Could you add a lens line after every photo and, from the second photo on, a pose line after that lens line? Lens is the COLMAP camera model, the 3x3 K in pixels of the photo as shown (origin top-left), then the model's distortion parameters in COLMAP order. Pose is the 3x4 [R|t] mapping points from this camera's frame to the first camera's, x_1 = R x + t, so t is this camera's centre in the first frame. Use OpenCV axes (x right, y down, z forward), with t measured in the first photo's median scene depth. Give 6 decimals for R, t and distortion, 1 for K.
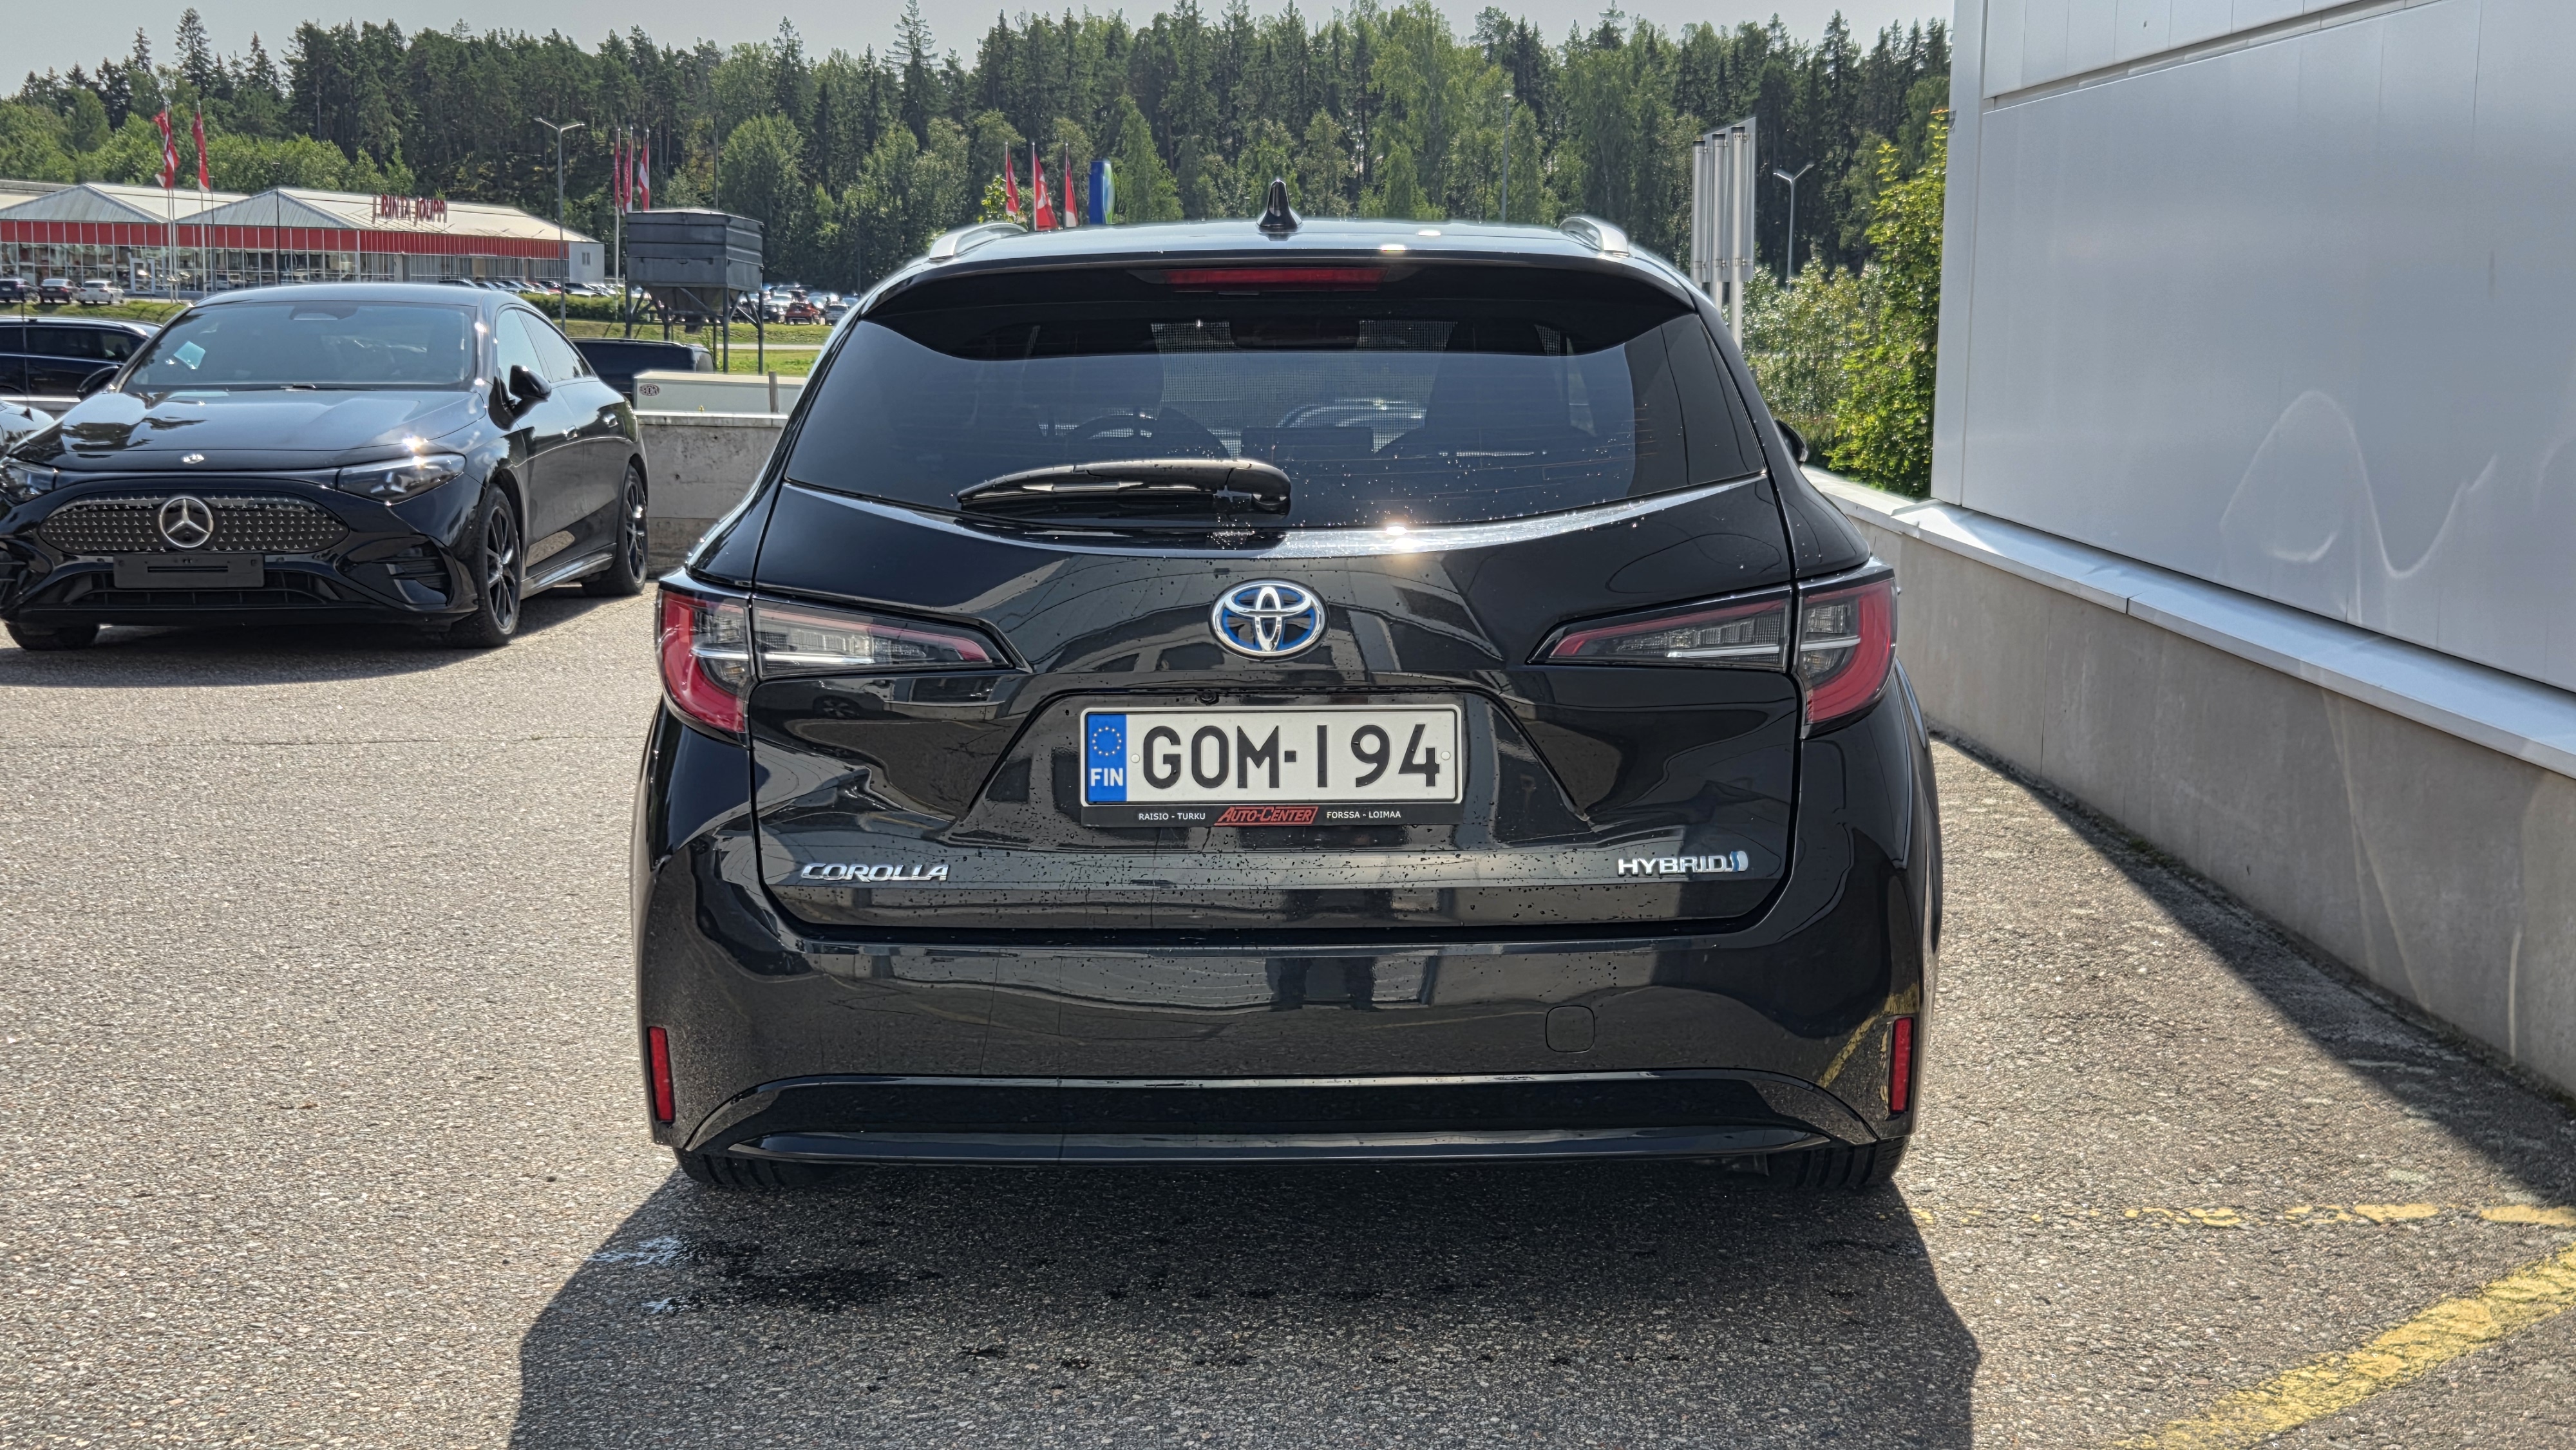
lens RADIAL K [[3143.2, 0, 1283.3], [0, 3143.2, 724.1], [0, 0, 1]] dist [-0.016860, 0.000000]
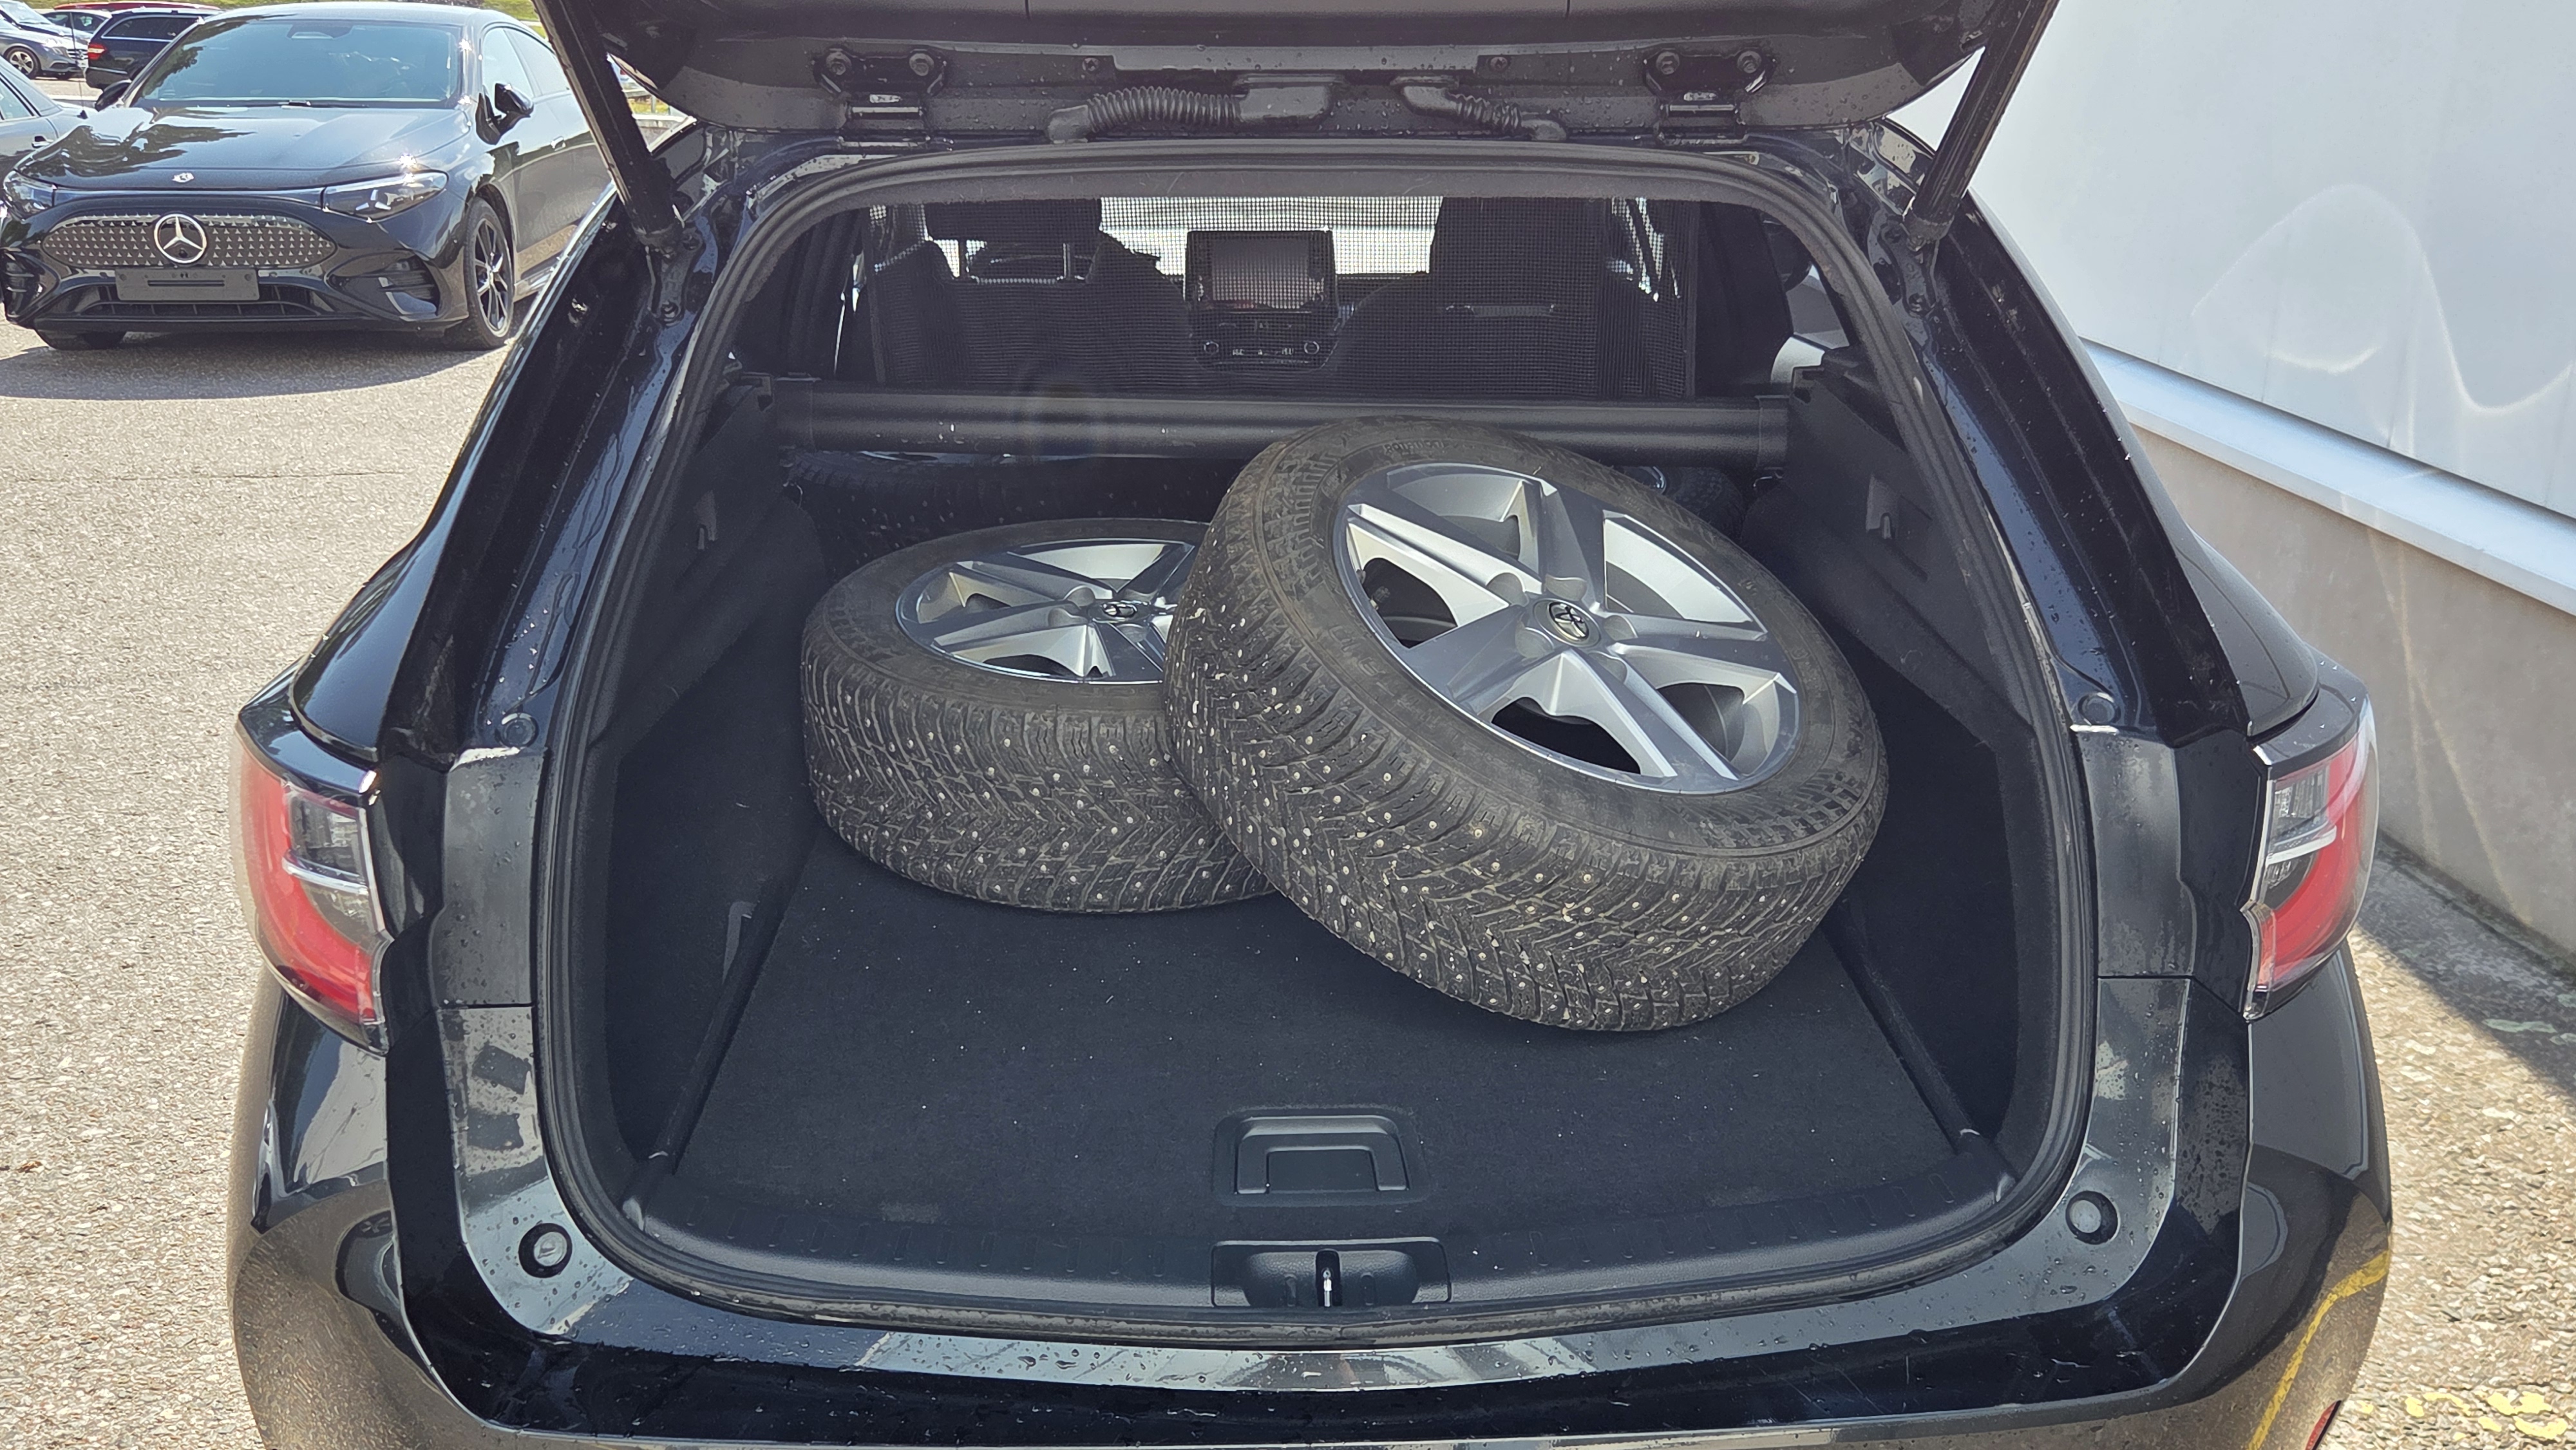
lens RADIAL K [[2235.6, 0, 1287.9], [0, 2235.6, 729.9], [0, 0, 1]] dist [0.002700, -0.013258]
pose [[0.998662, -0.005994, 0.051374, -0.011375], [-0.003451, 0.983326, 0.181820, -0.038908], [-0.051607, -0.181754, 0.981989, 0.195729]]
